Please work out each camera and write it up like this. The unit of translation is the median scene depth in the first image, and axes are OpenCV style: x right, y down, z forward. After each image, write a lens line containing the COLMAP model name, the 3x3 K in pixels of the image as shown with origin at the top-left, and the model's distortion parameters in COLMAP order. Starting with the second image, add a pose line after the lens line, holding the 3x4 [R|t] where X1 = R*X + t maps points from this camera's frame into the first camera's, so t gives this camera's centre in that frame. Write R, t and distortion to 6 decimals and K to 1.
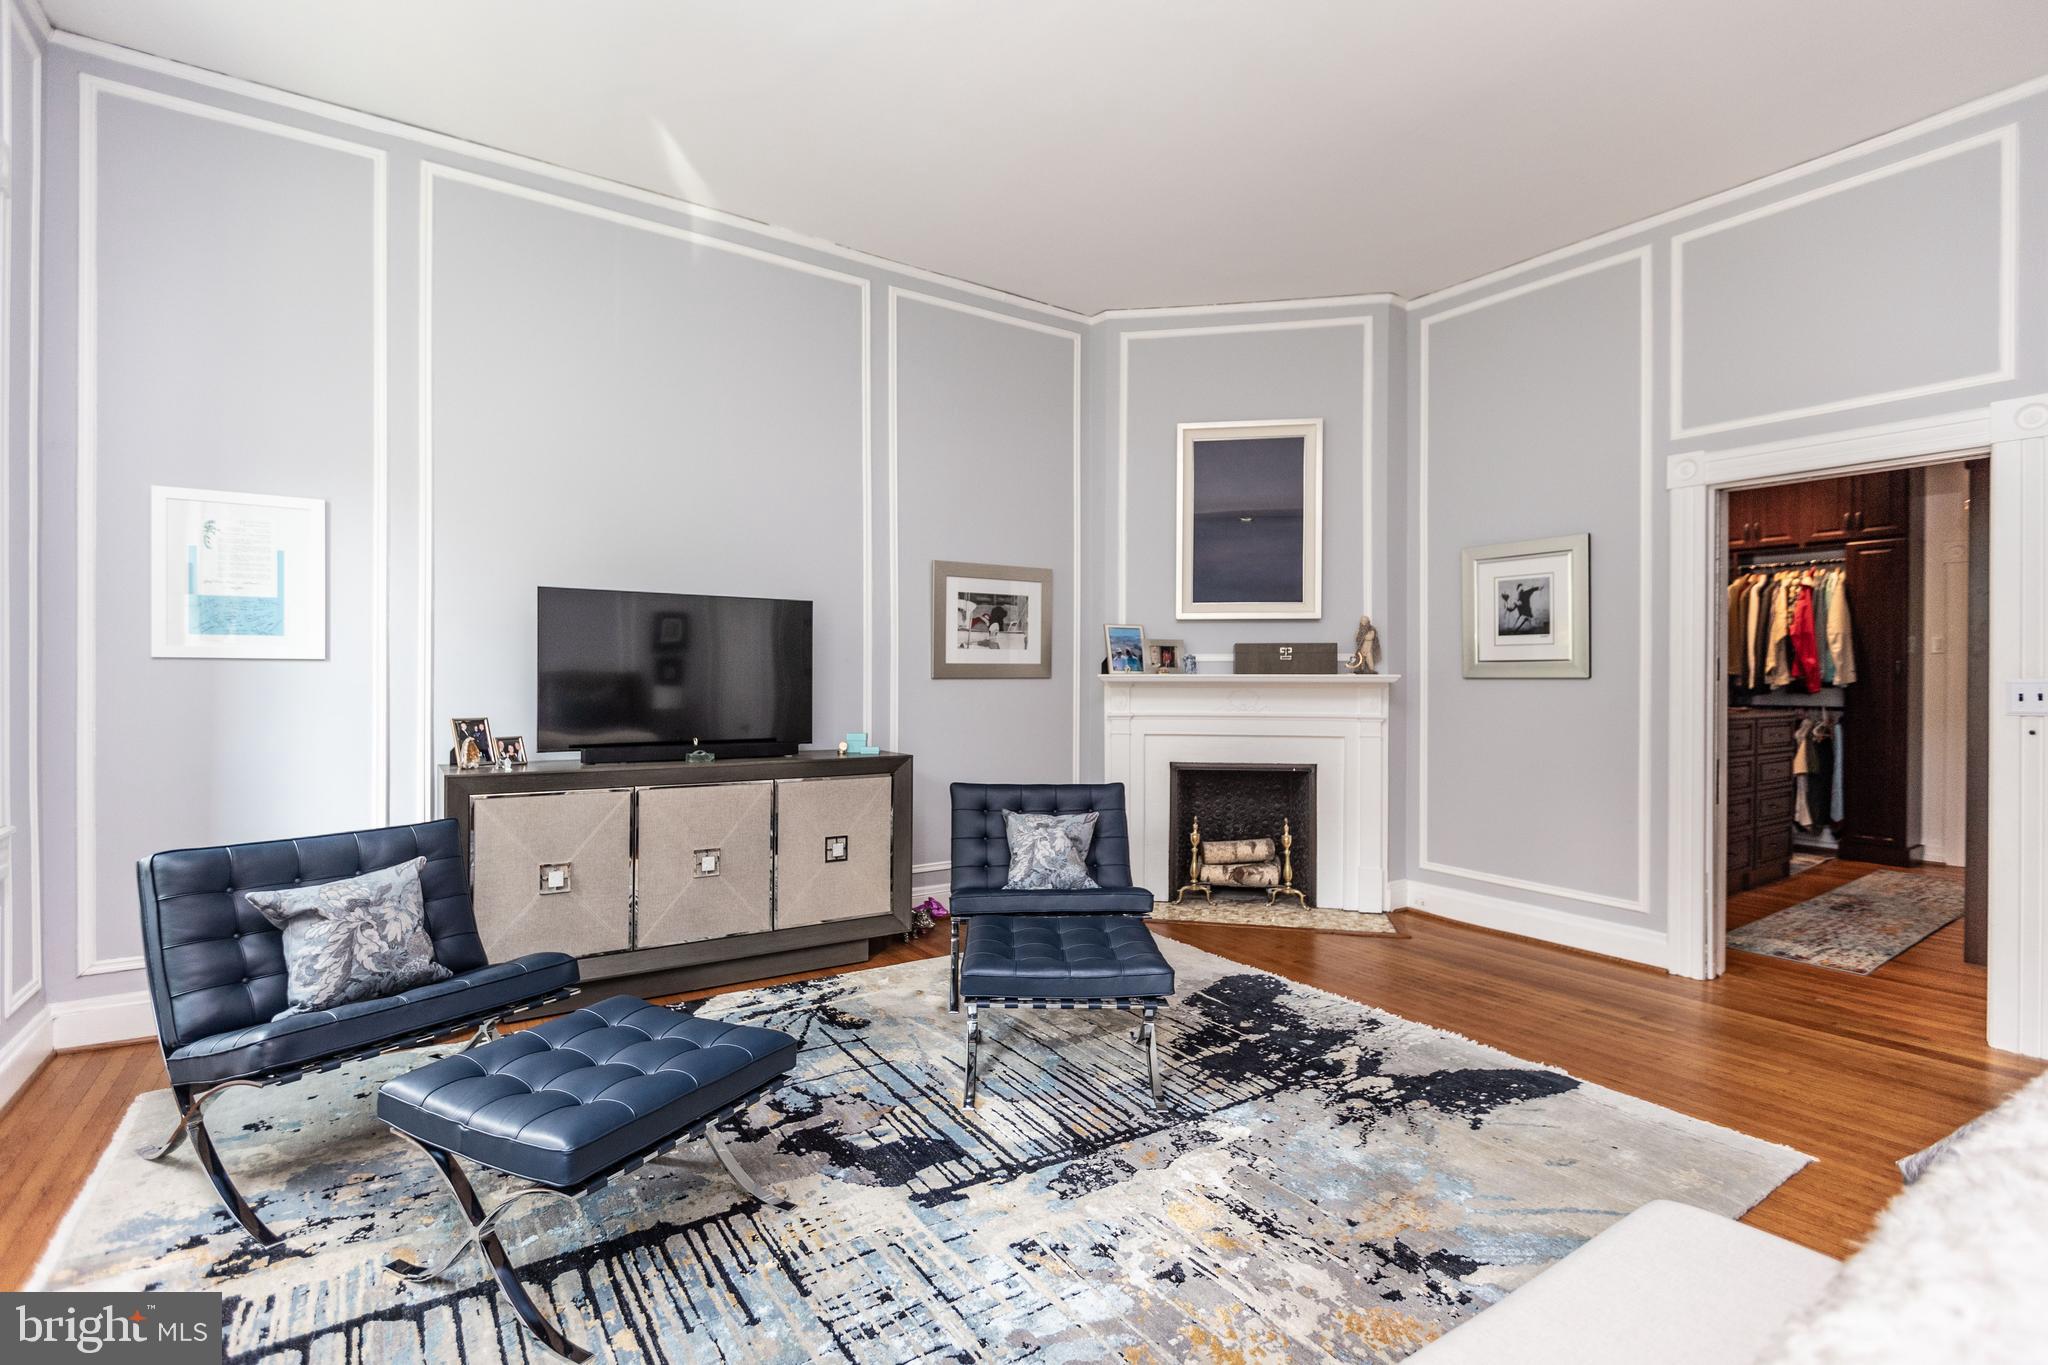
lens RADIAL K [[973.7, 0, 1019.5], [0, 973.7, 680.1], [0, 0, 1]] dist [-0.002391, -0.002066]
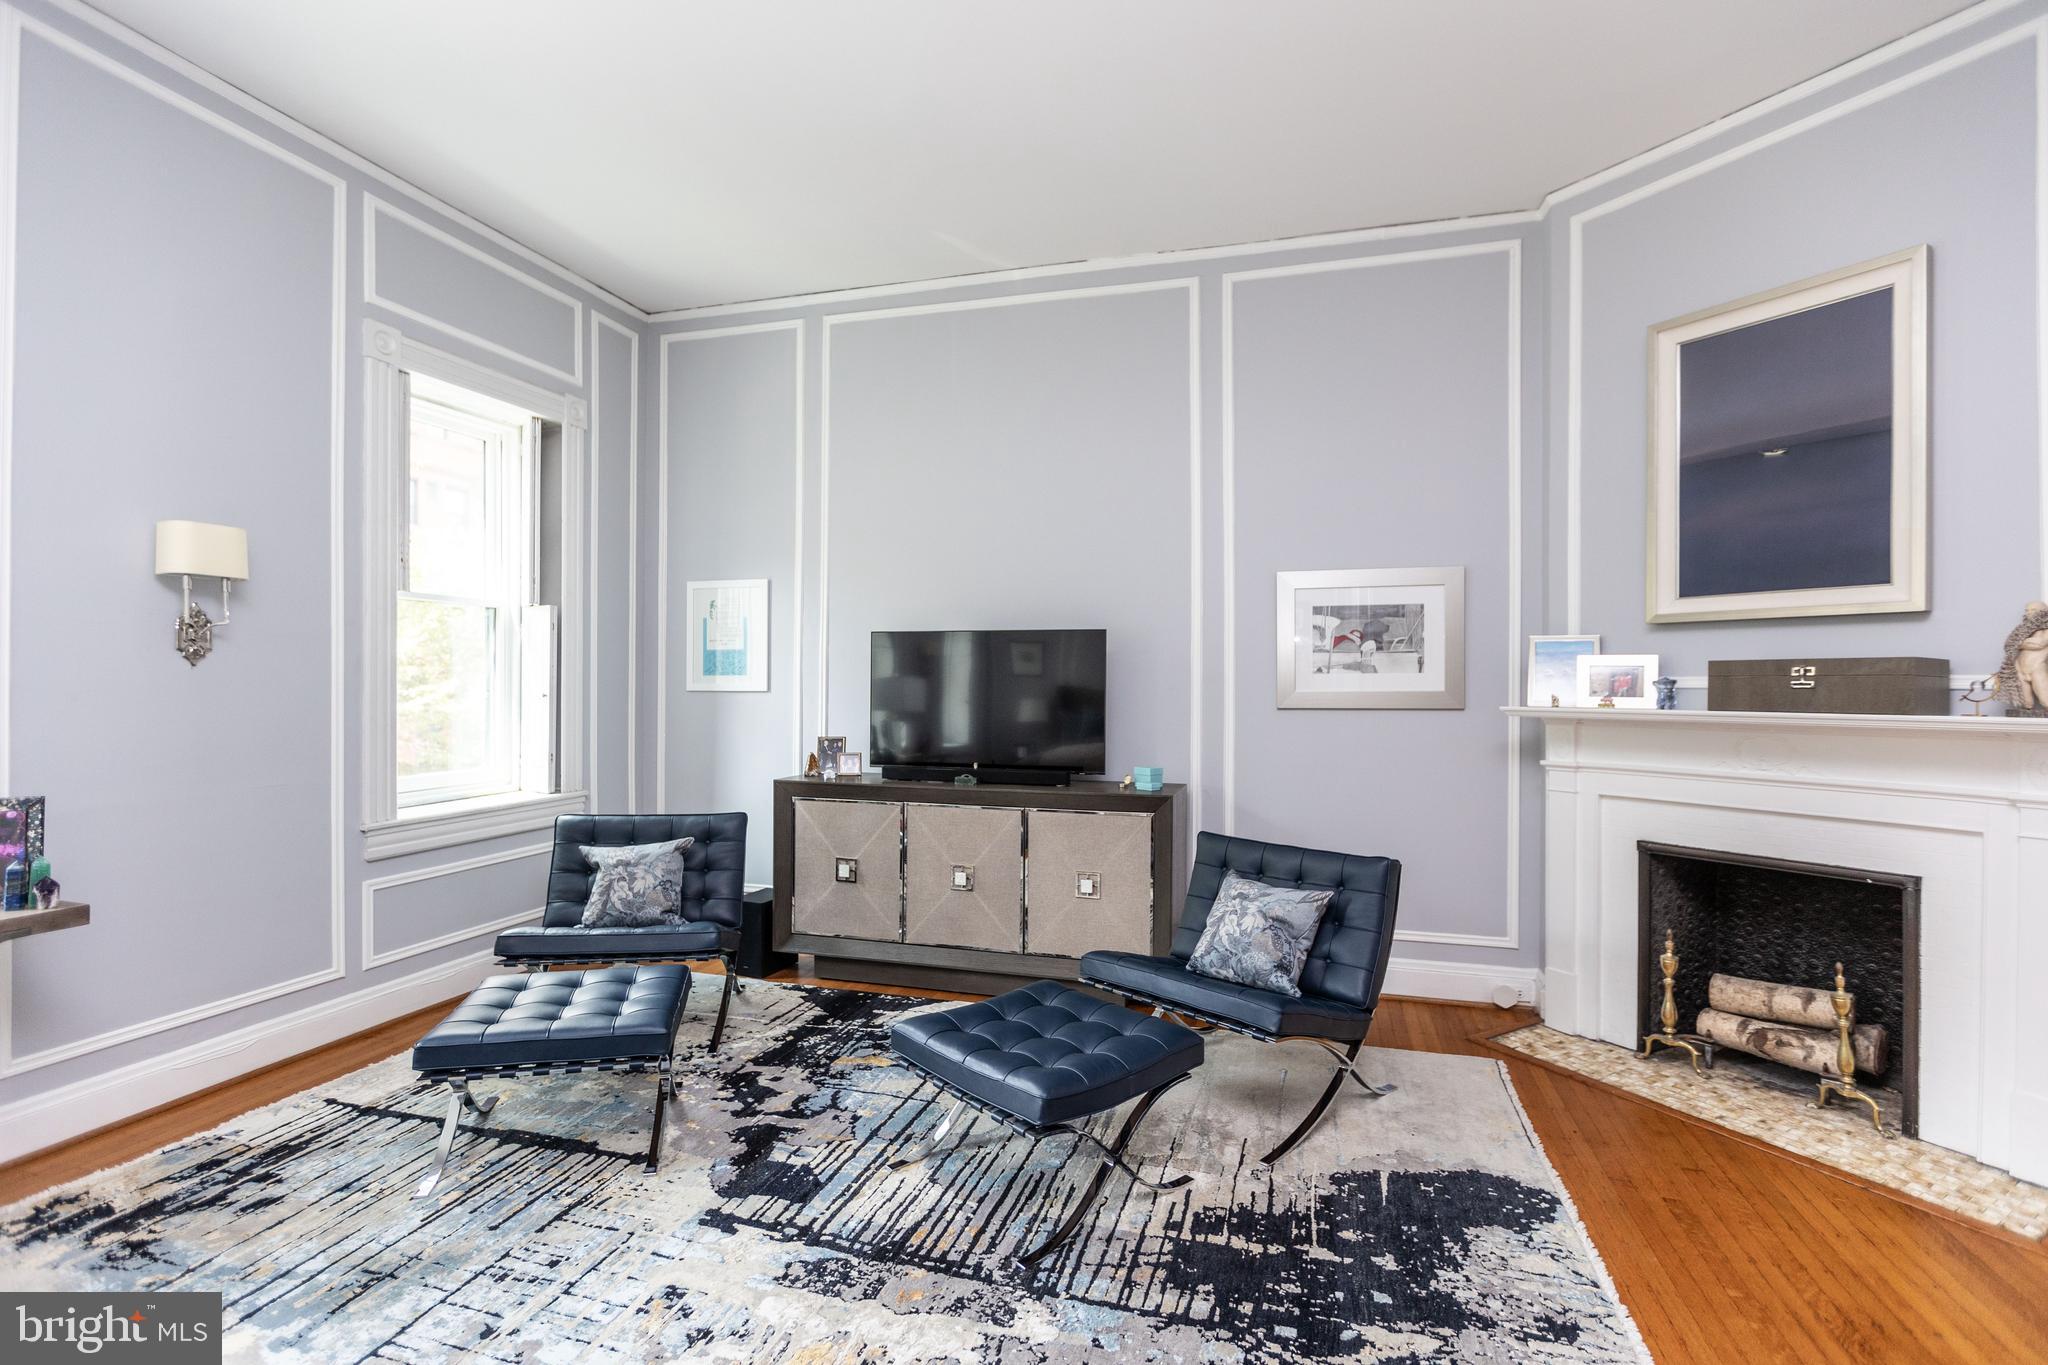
lens RADIAL K [[973.7, 0, 1016.3], [0, 973.7, 681.9], [0, 0, 1]] dist [-0.002391, -0.002066]
pose [[0.626303, -0.002191, -0.779577, 0.636702], [-0.002336, 0.999986, -0.004687, -0.030332], [0.779576, 0.004757, 0.626289, 0.402670]]
